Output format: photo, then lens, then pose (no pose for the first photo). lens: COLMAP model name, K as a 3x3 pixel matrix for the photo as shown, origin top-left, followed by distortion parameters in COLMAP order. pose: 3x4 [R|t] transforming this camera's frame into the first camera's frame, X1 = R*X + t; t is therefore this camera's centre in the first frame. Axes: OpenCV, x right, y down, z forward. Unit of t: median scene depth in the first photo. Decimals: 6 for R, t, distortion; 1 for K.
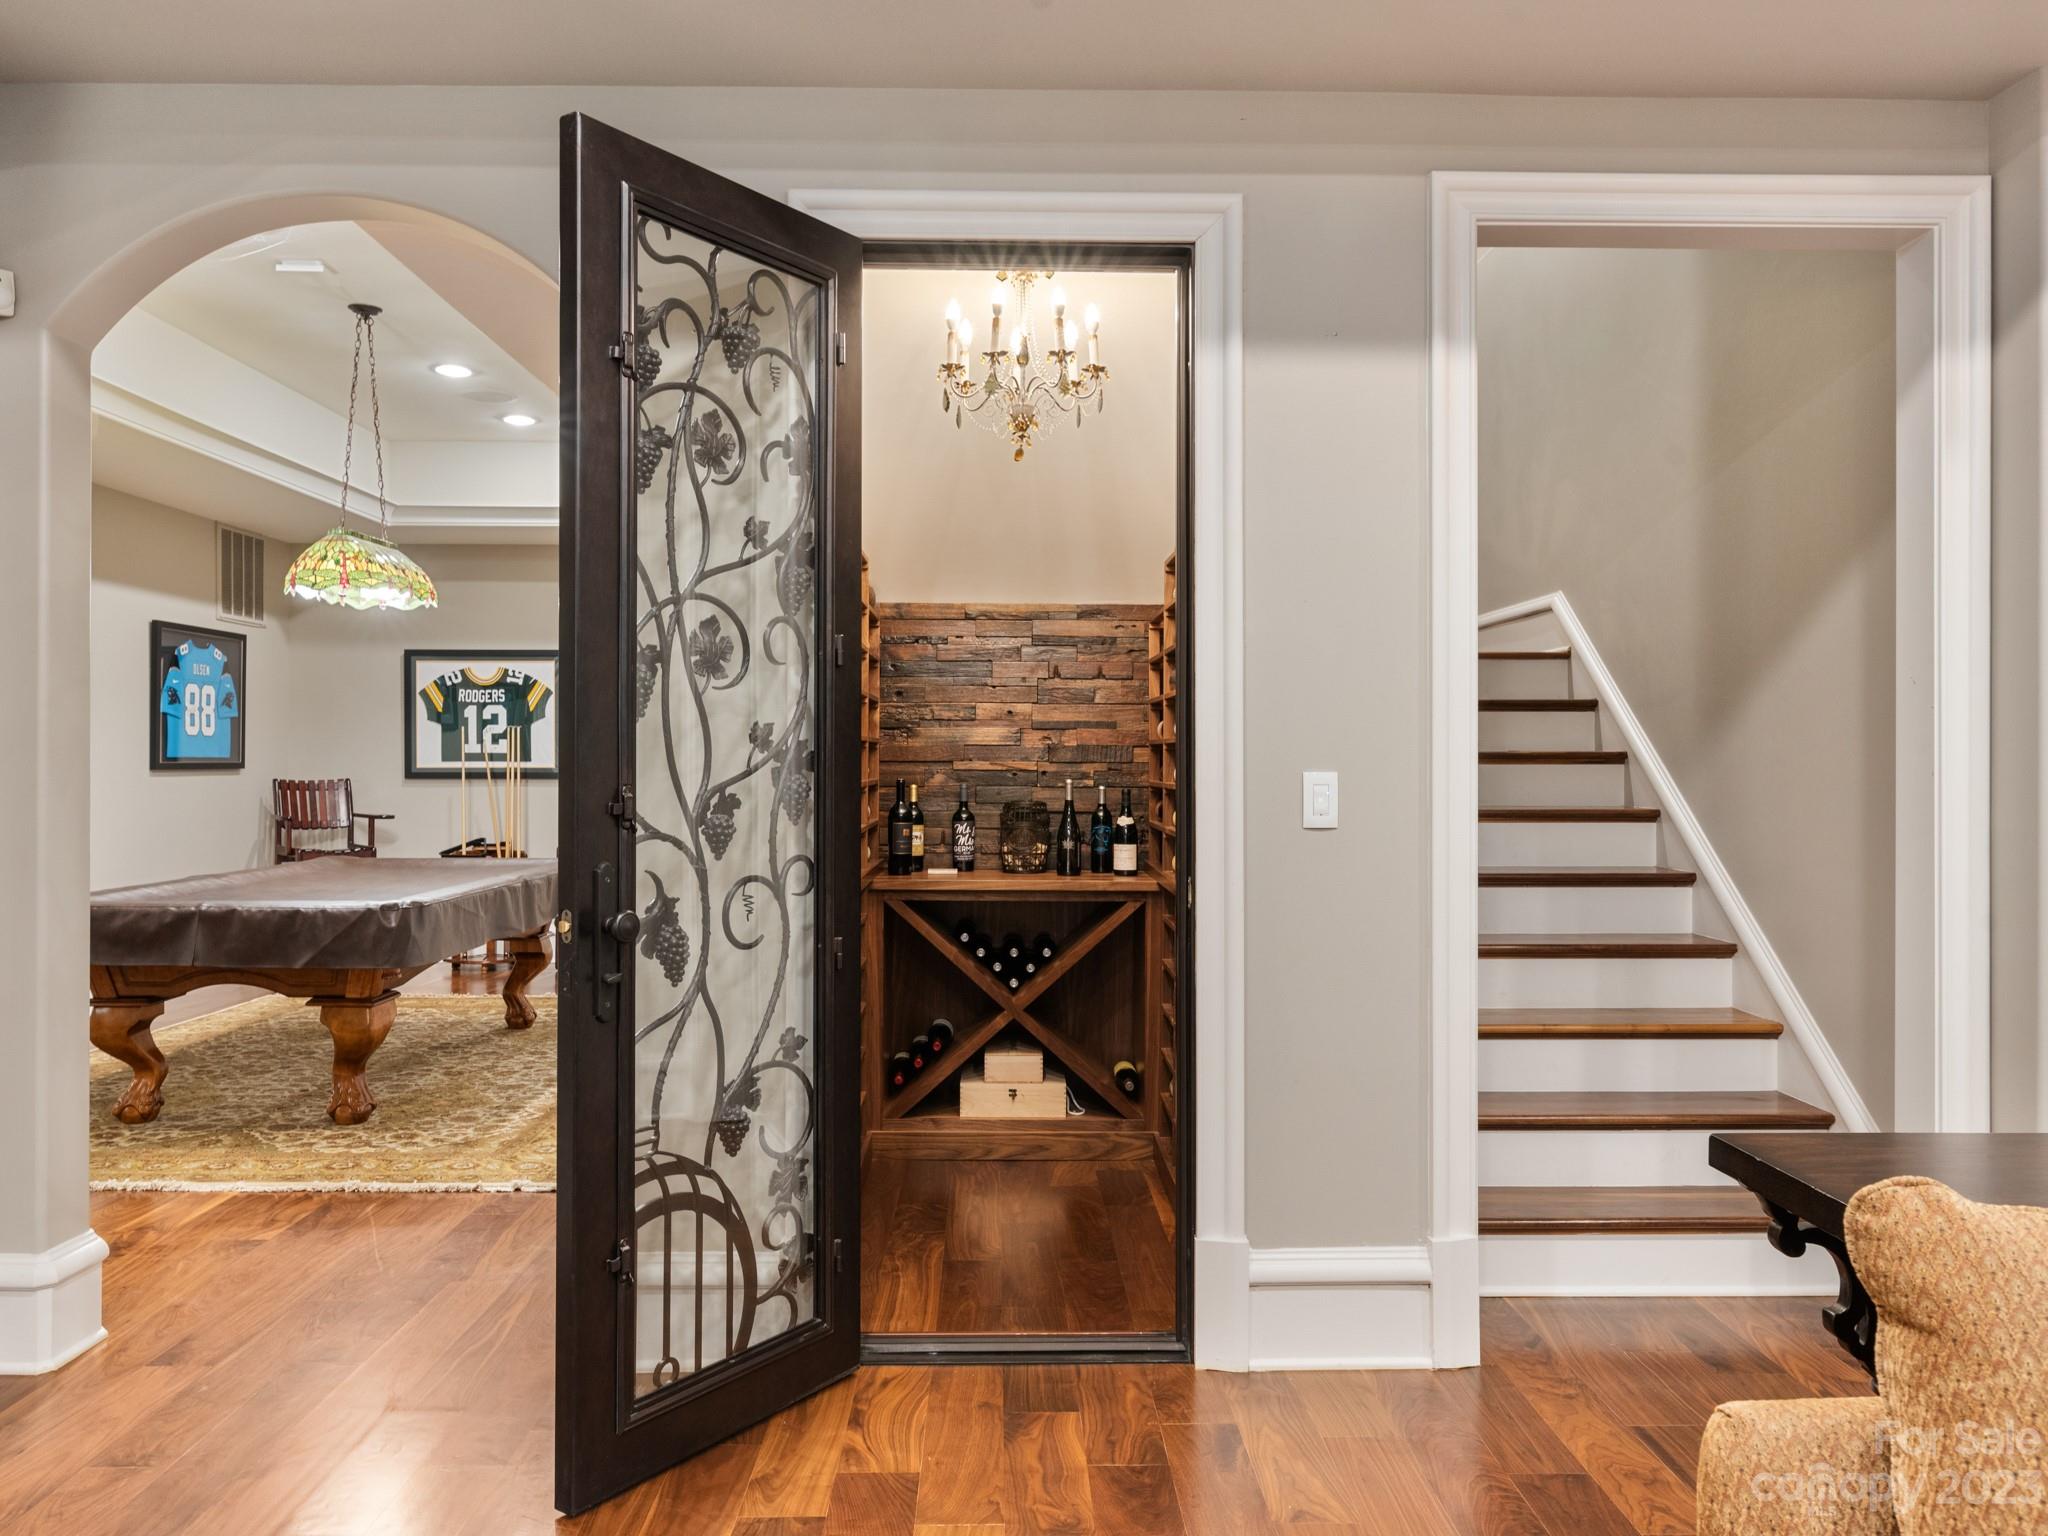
lens RADIAL K [[1479.8, 0, 1025.3], [0, 1479.8, 755.7], [0, 0, 1]] dist [-0.004814, -0.000063]
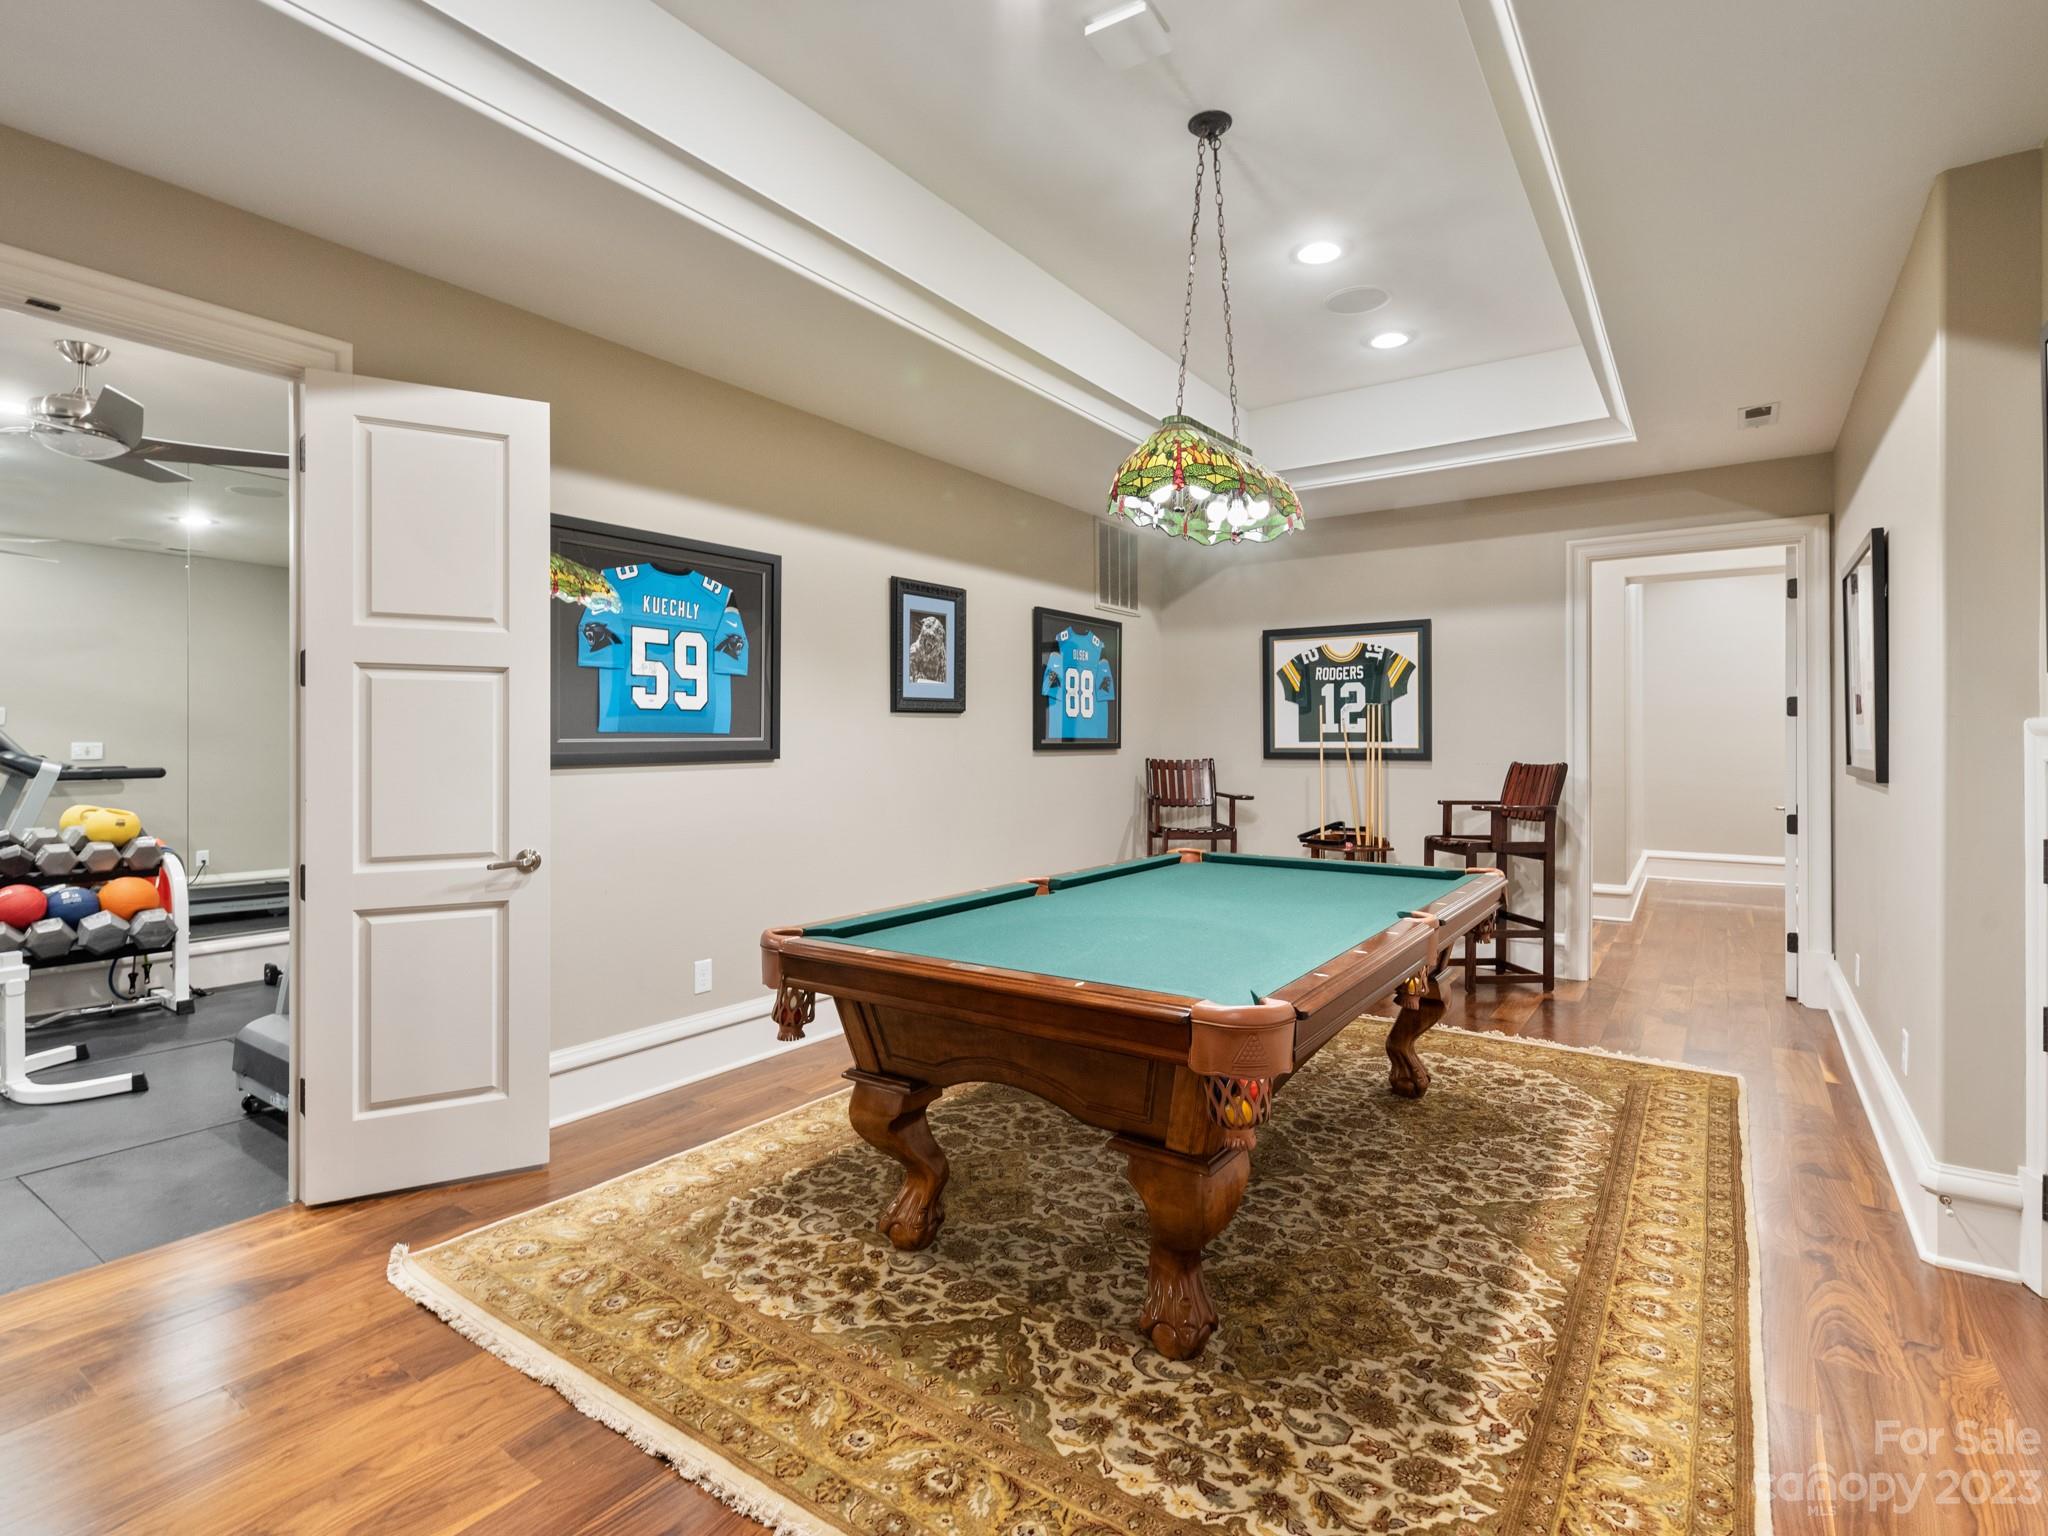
lens RADIAL K [[1009.9, 0, 1028.7], [0, 1009.9, 740.6], [0, 0, 1]] dist [0.000549, 0.000510]
pose [[0.809957, -0.003110, -0.586481, -0.159009], [0.004063, 0.999992, 0.000308, 0.002414], [0.586475, -0.002633, 0.809963, 0.380528]]
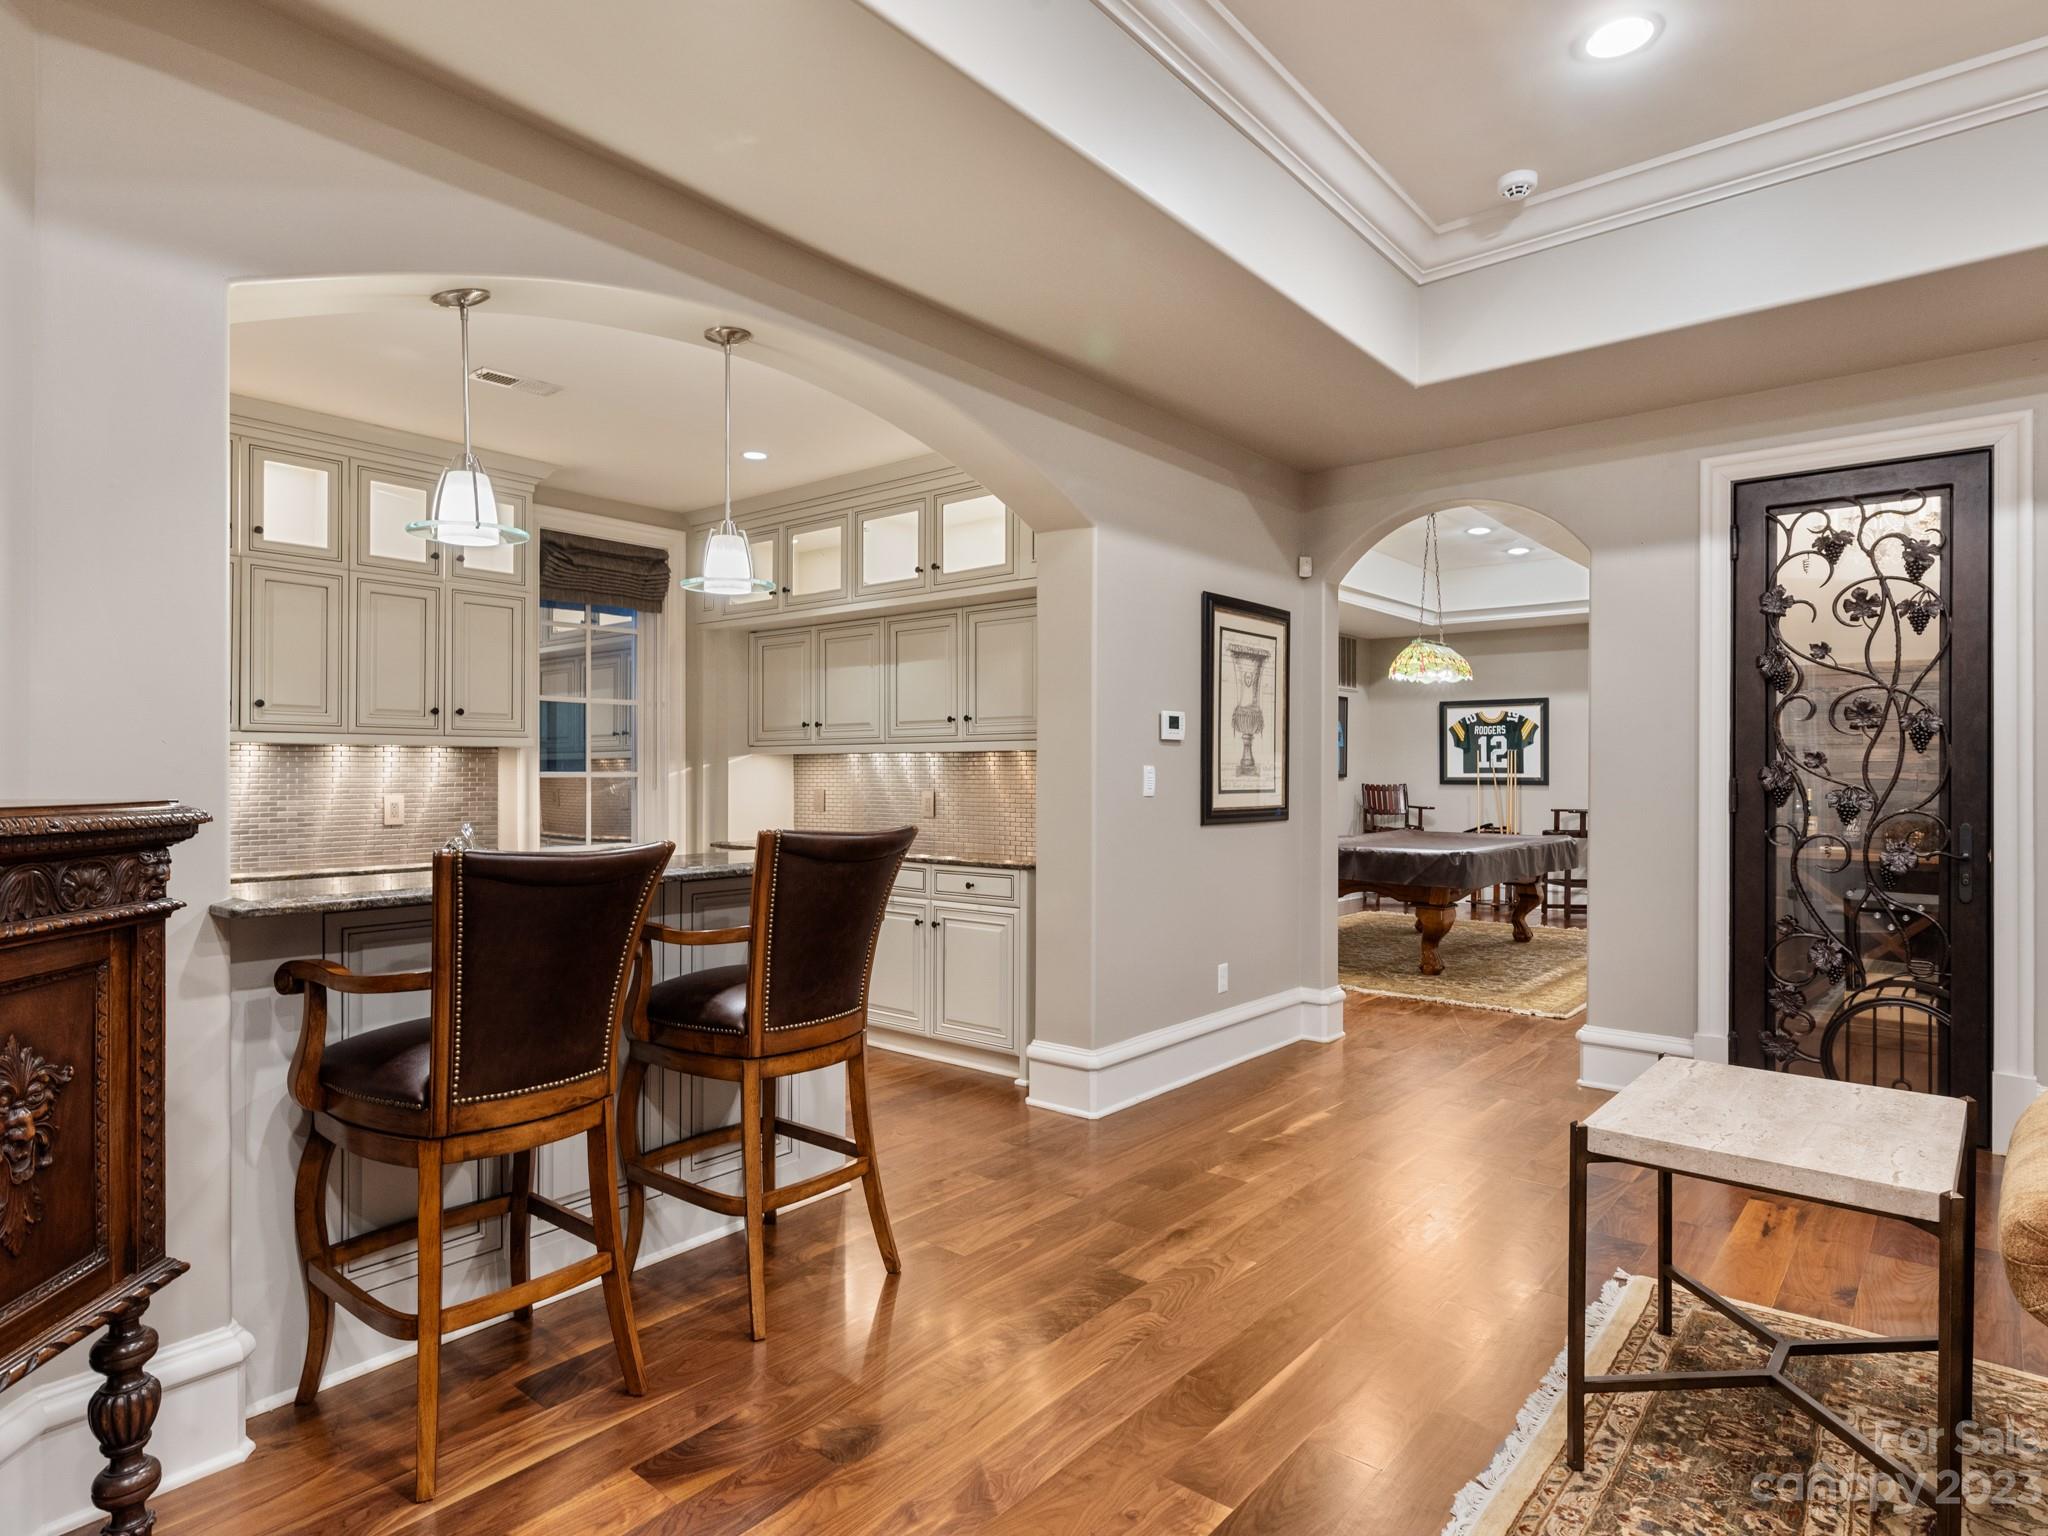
lens RADIAL K [[1140.0, 0, 1032.1], [0, 1140.0, 770.6], [0, 0, 1]] dist [0.000318, 0.001150]
pose [[0.755952, 0.000038, -0.654627, 0.048760], [0.000619, 1.000000, 0.000773, 0.000030], [0.654627, -0.000990, 0.755952, -0.214140]]
